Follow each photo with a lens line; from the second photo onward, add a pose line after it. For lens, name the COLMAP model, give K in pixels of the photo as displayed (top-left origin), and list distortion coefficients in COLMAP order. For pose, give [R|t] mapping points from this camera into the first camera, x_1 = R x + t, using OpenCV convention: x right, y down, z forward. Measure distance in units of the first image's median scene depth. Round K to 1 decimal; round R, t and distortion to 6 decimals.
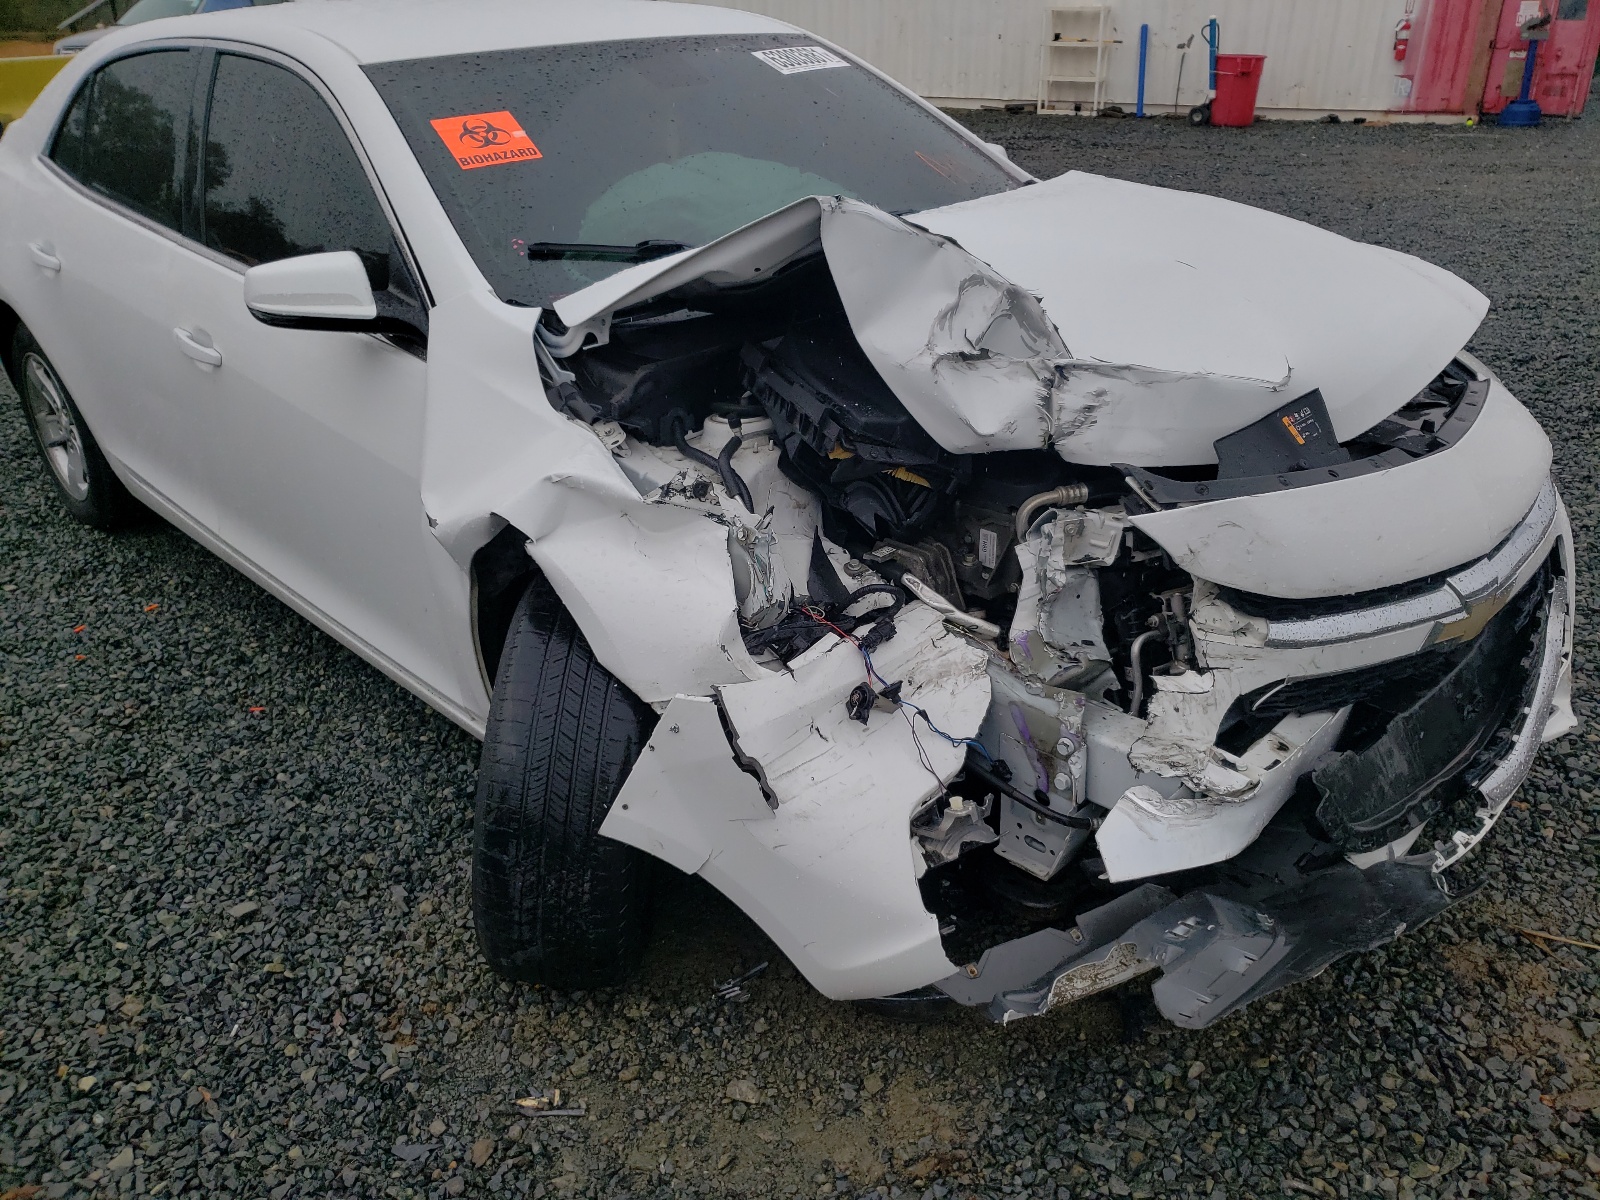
lens RADIAL K [[1243.7, 0, 806.9], [0, 1243.7, 596.3], [0, 0, 1]] dist [0.016841, 0.013129]
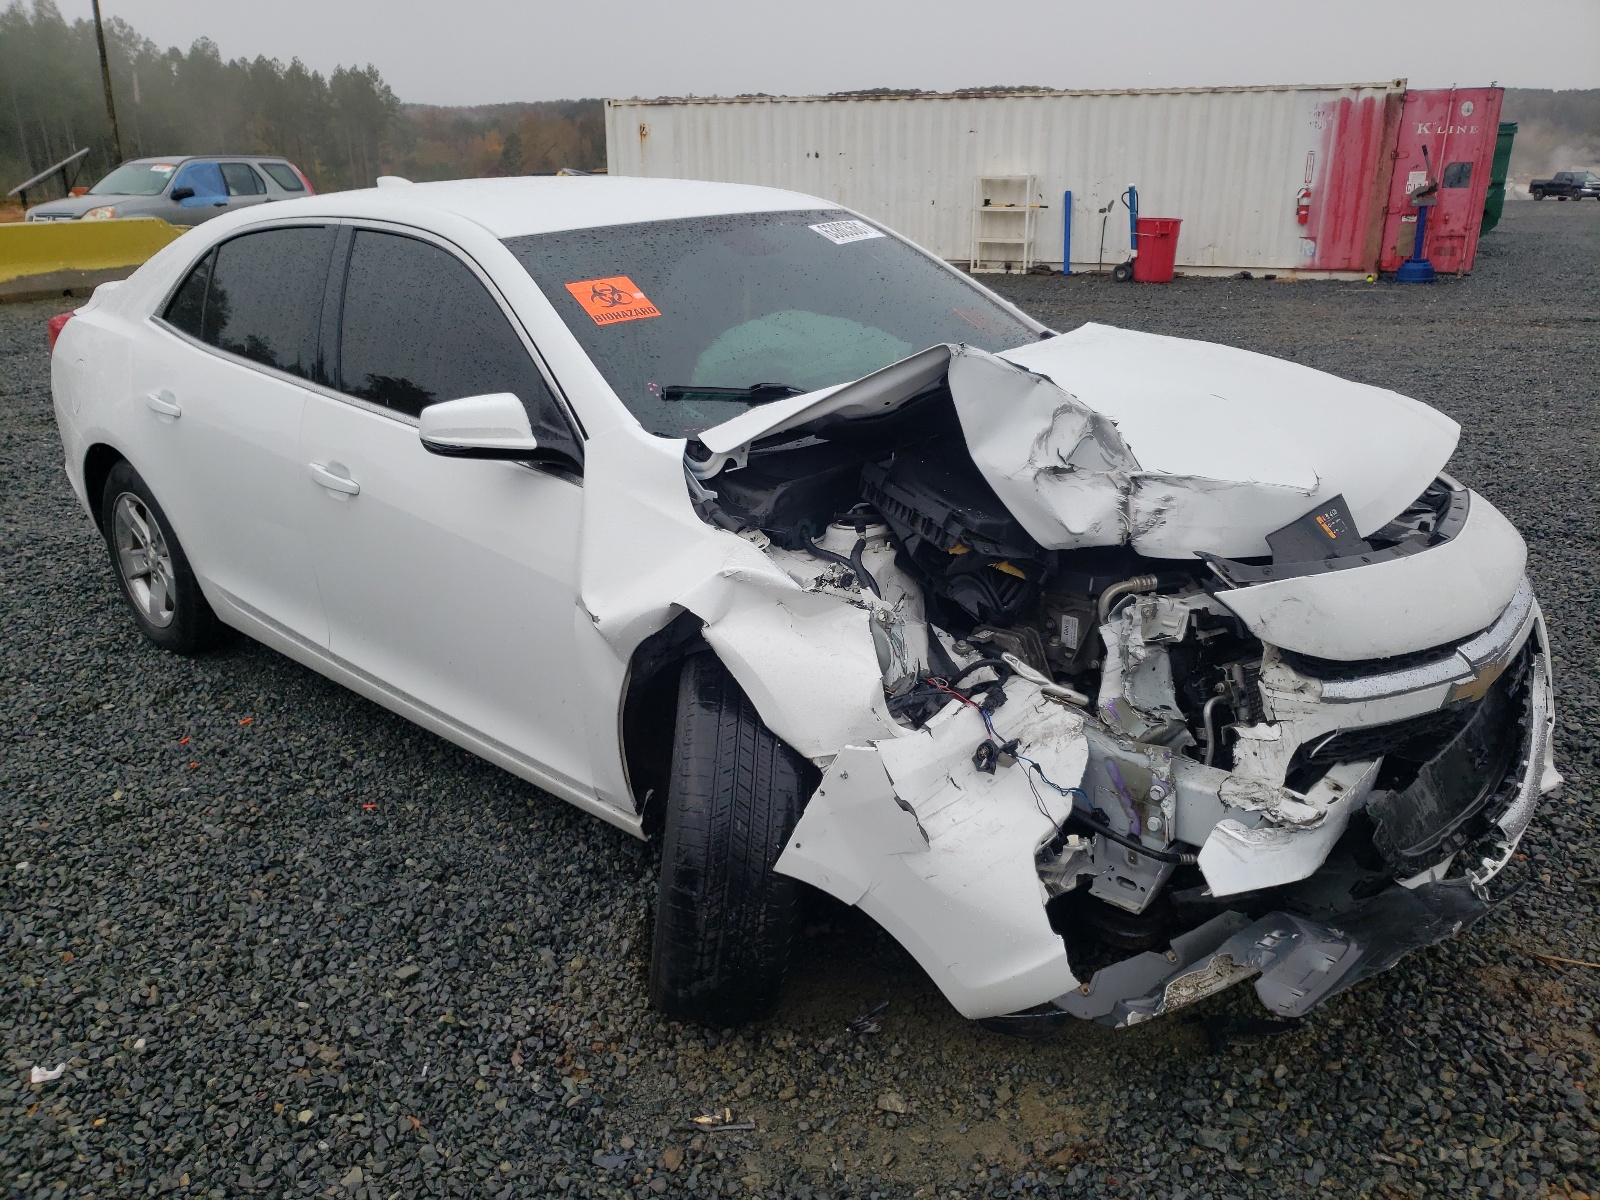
lens RADIAL K [[1243.7, 0, 790.5], [0, 1243.7, 603.2], [0, 0, 1]] dist [0.016841, 0.013129]
pose [[0.999066, -0.014998, 0.040519, -0.173527], [0.019308, 0.993944, -0.108177, 0.059296], [-0.038651, 0.108858, 0.993306, -0.173448]]
